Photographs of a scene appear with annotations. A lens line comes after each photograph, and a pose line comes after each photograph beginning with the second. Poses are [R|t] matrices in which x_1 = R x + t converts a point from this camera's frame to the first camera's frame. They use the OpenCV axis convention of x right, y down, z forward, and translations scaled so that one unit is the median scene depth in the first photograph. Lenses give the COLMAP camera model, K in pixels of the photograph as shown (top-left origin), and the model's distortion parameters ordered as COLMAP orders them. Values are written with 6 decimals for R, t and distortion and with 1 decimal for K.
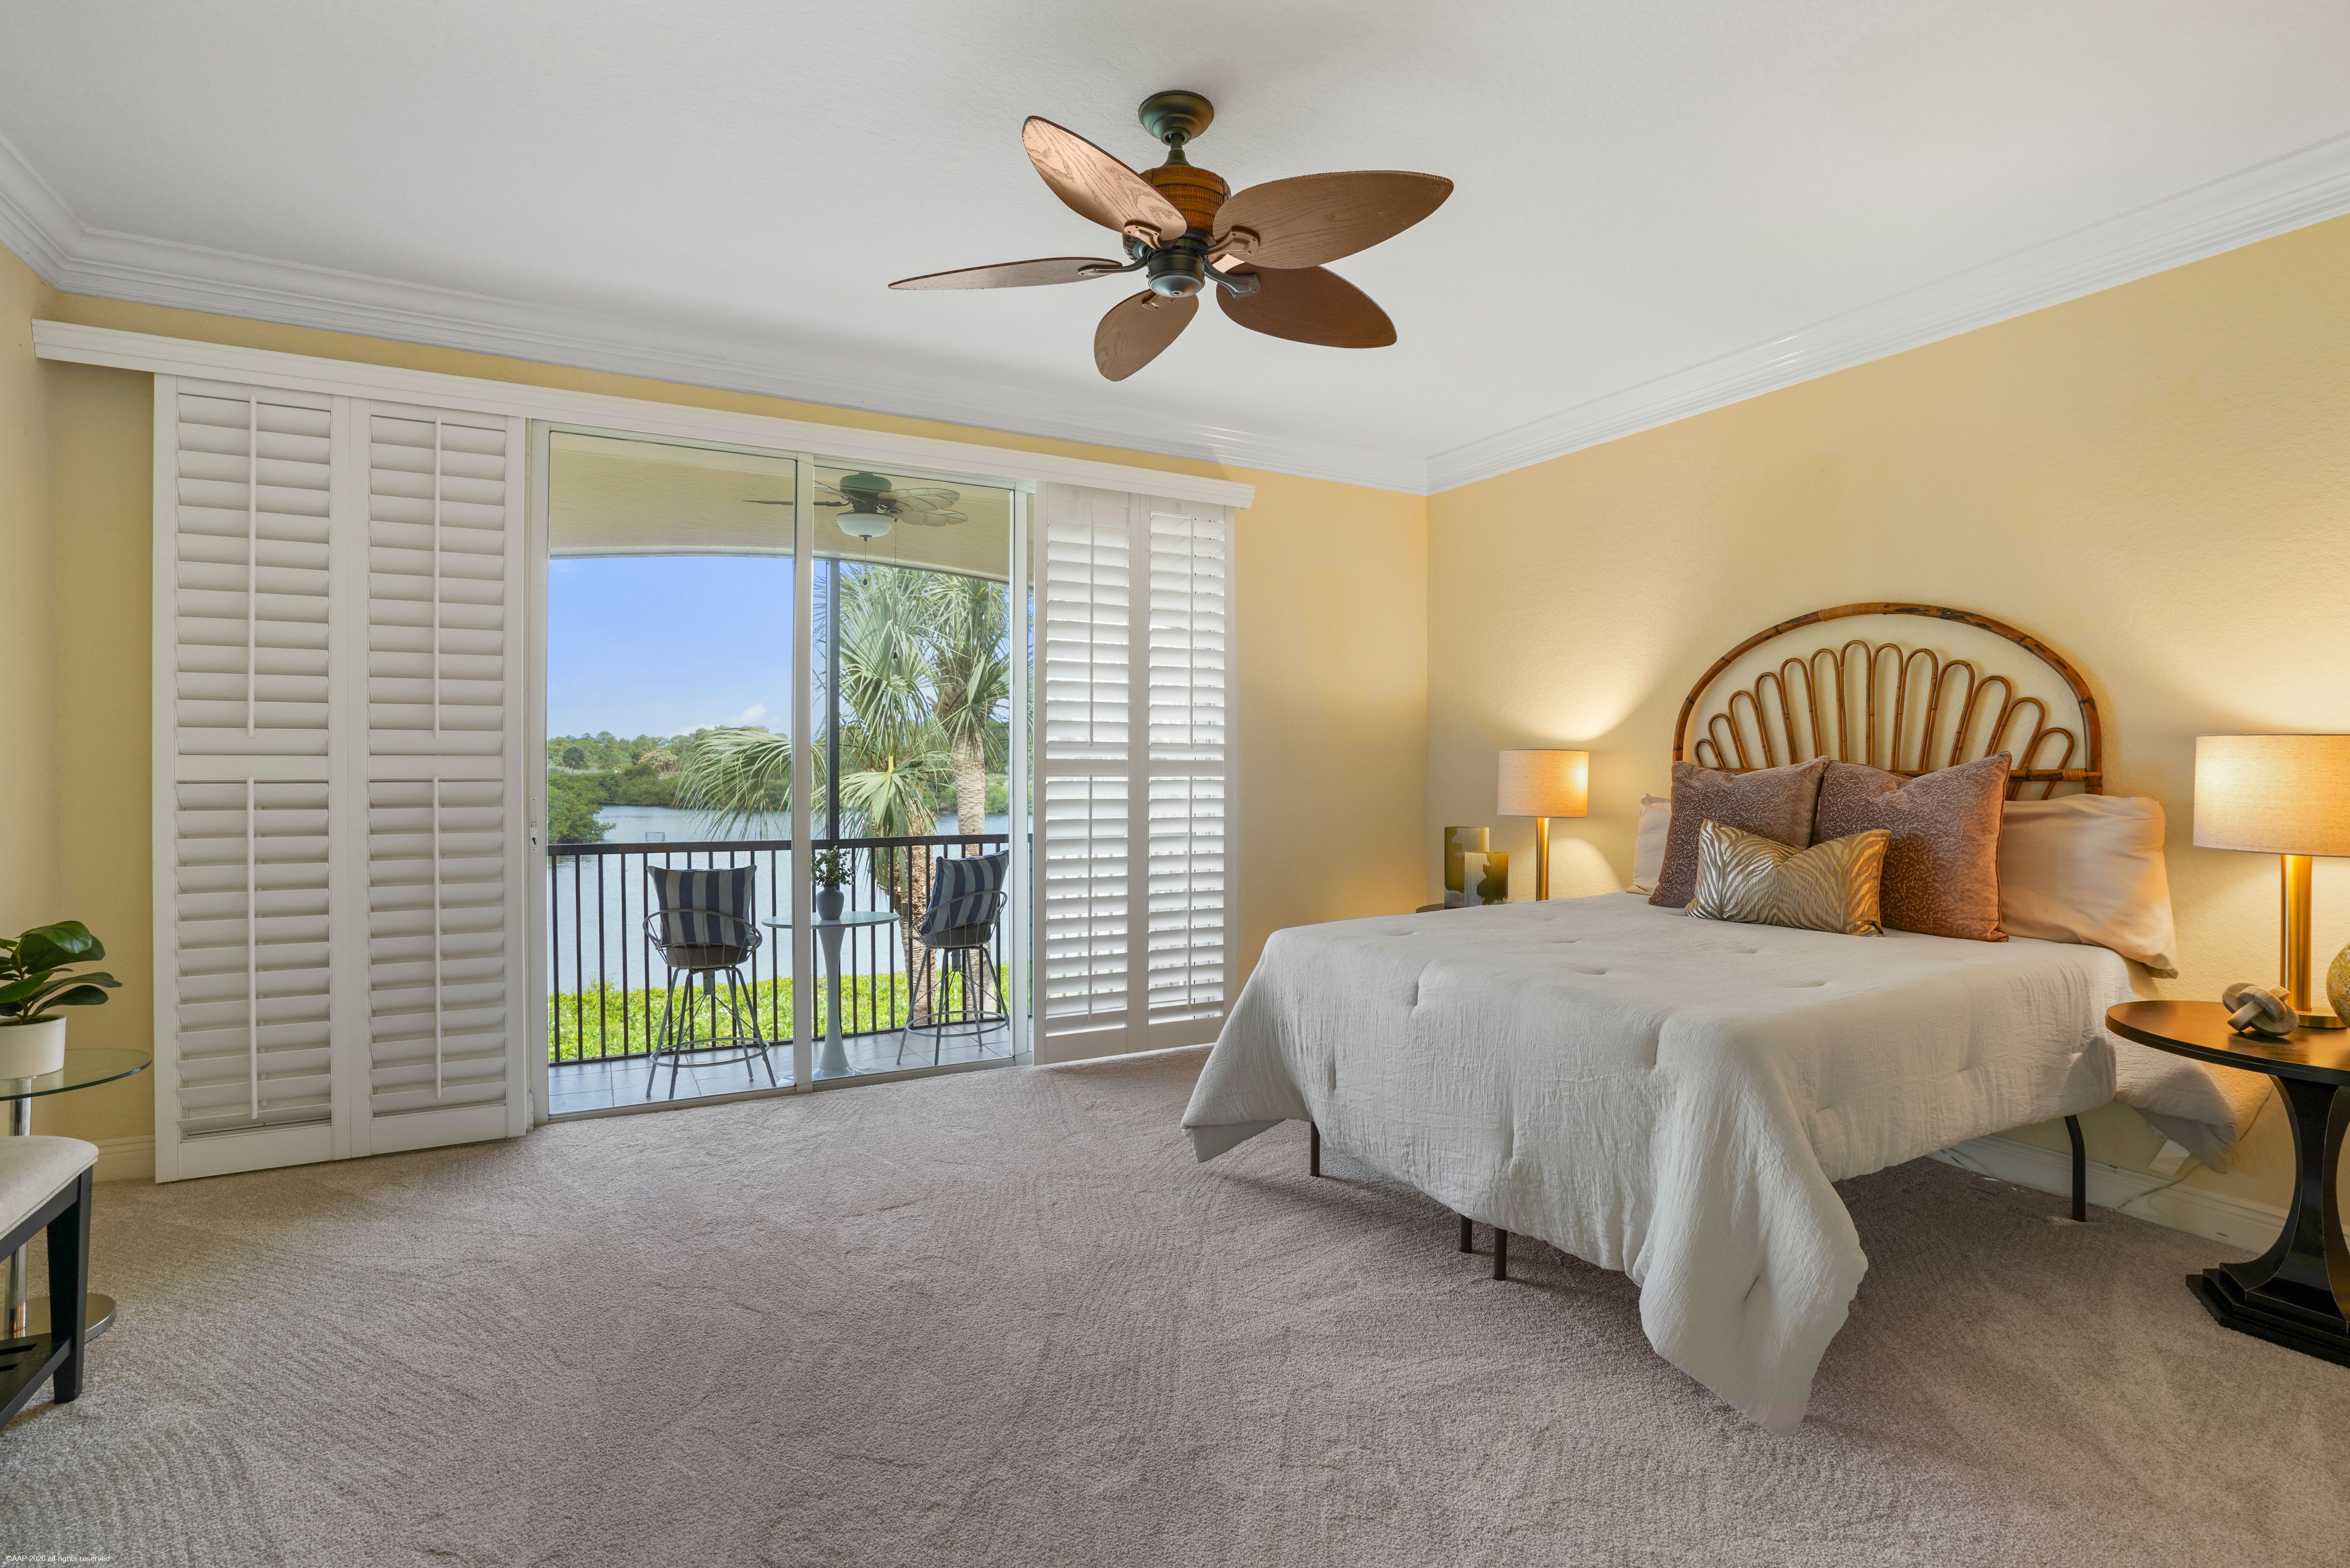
lens RADIAL K [[1079.7, 0, 1174.8], [0, 1079.7, 775.7], [0, 0, 1]] dist [-0.002666, -0.000750]
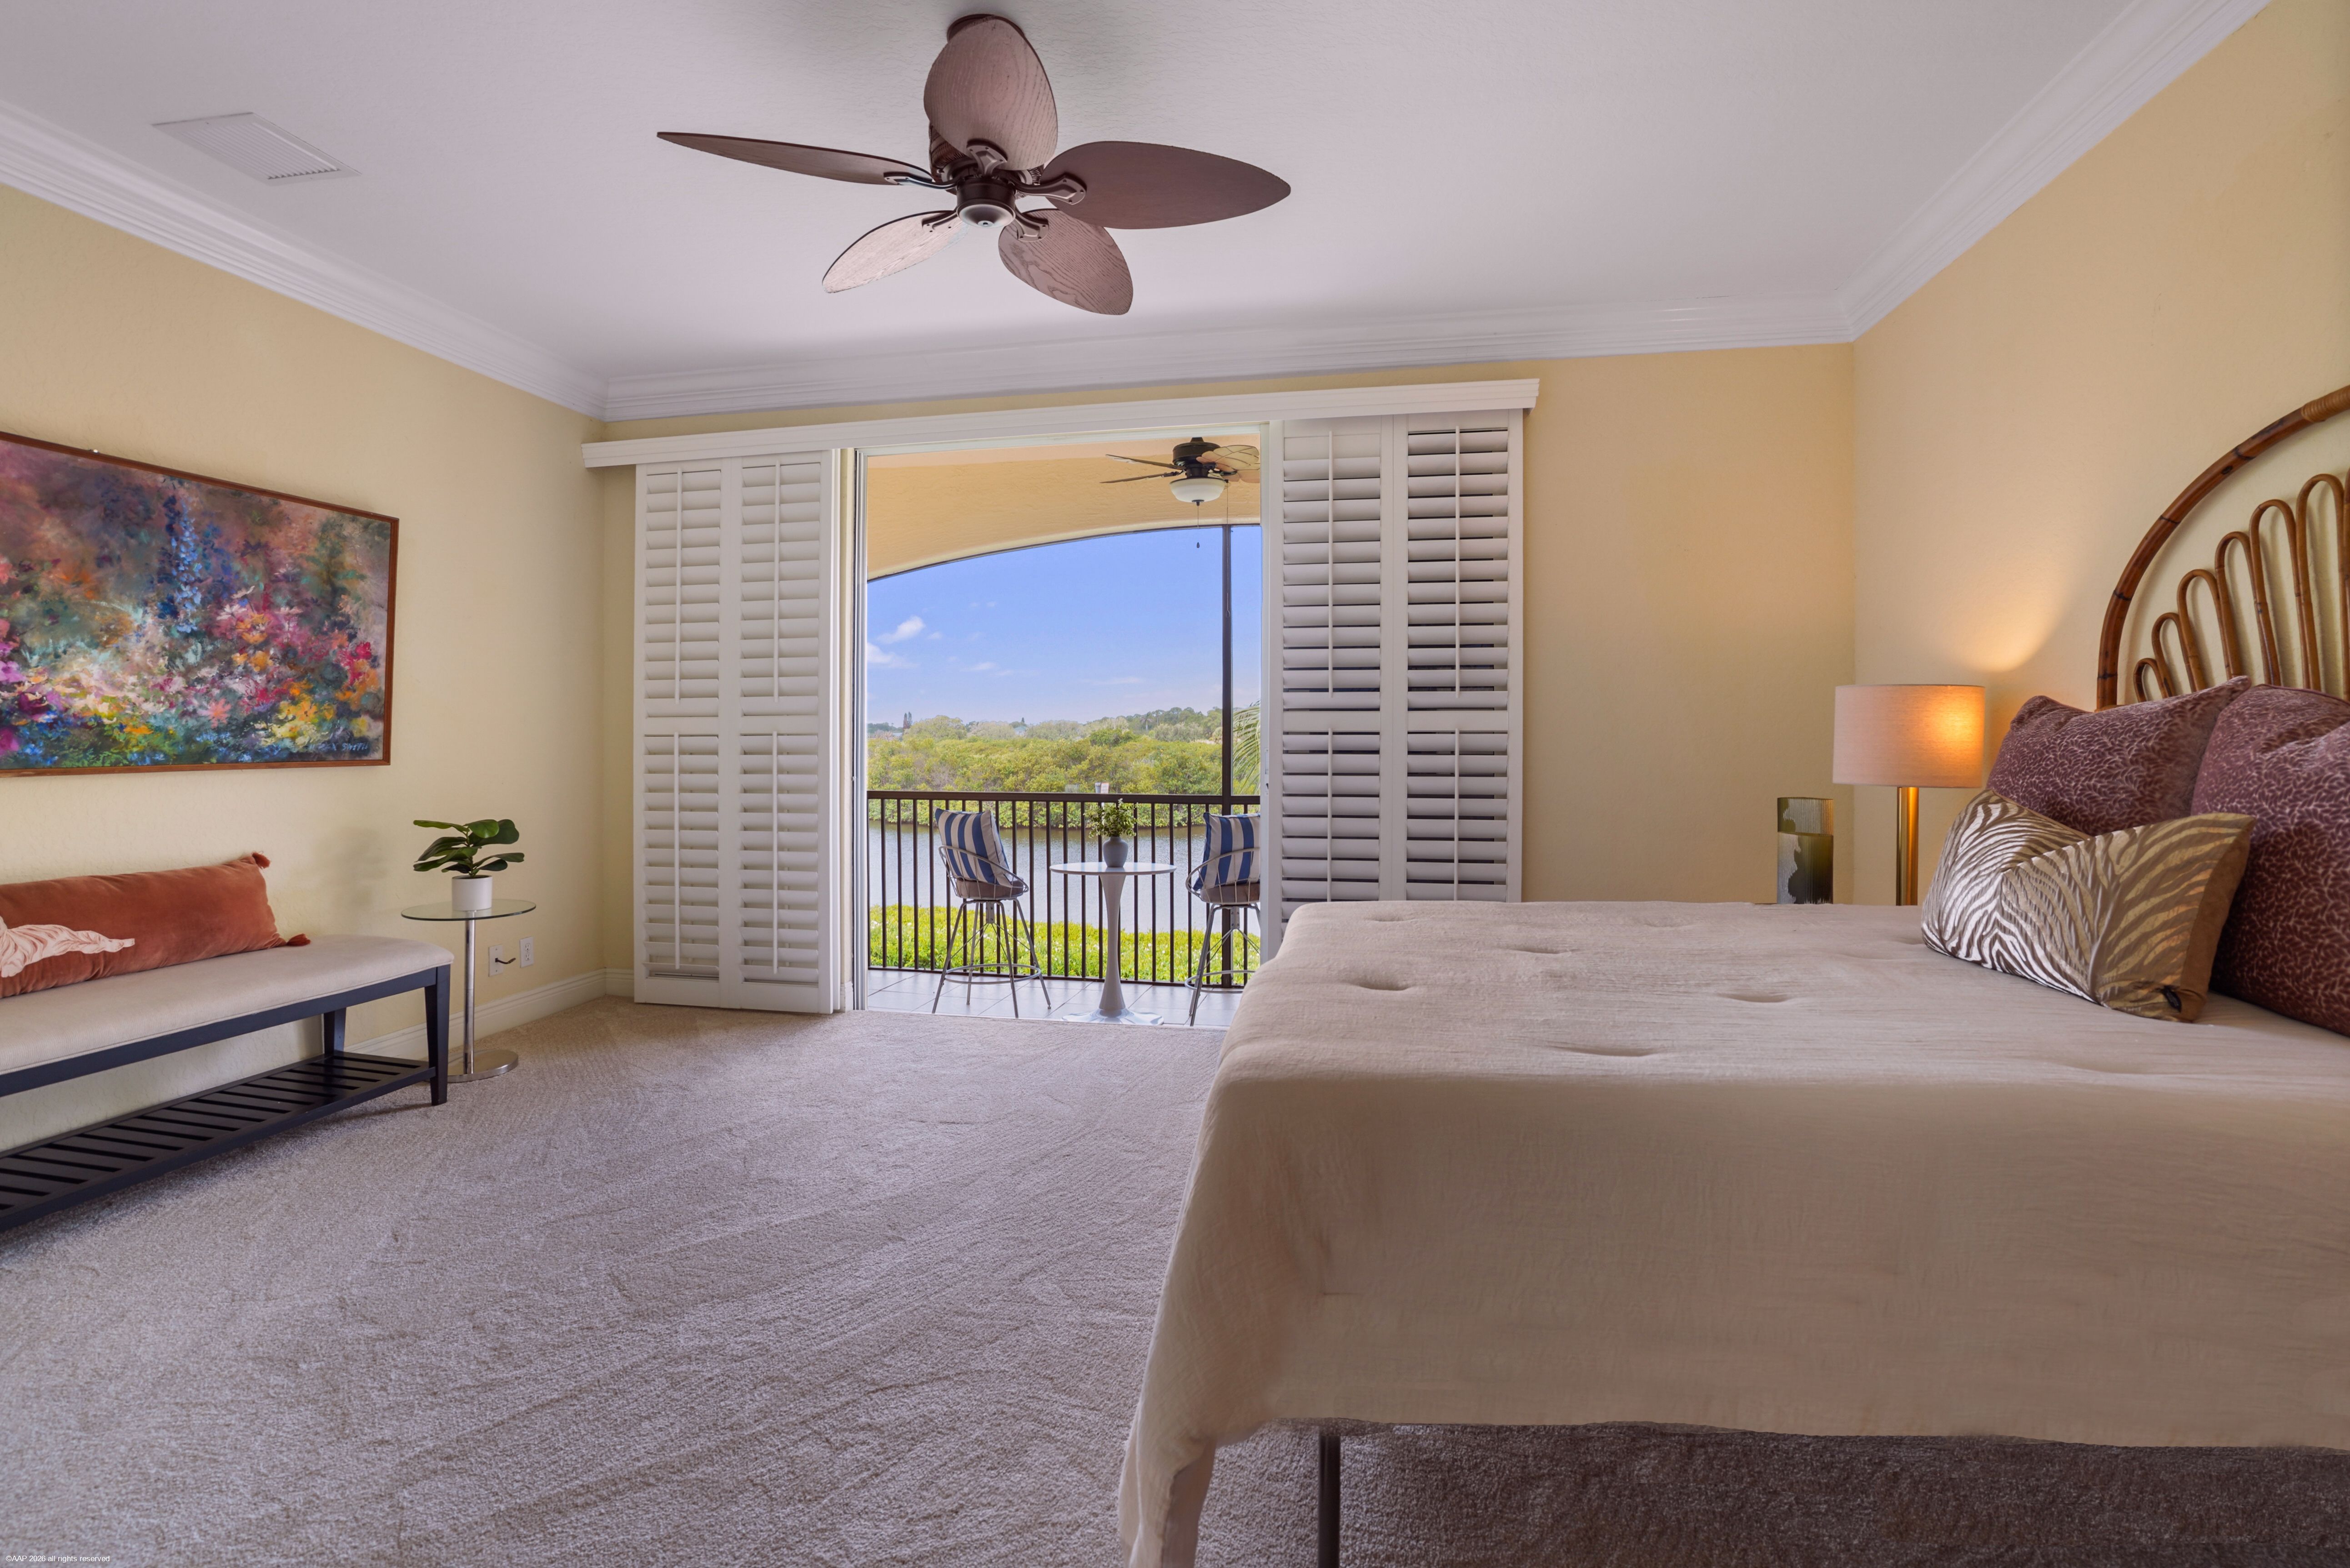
lens RADIAL K [[1090.1, 0, 1173.0], [0, 1090.1, 762.7], [0, 0, 1]] dist [-0.059767, 0.028016]
pose [[0.783801, 0.010859, -0.620918, 0.466436], [-0.000129, 0.999850, 0.017324, 0.014199], [0.621012, -0.013498, 0.783684, 0.229484]]
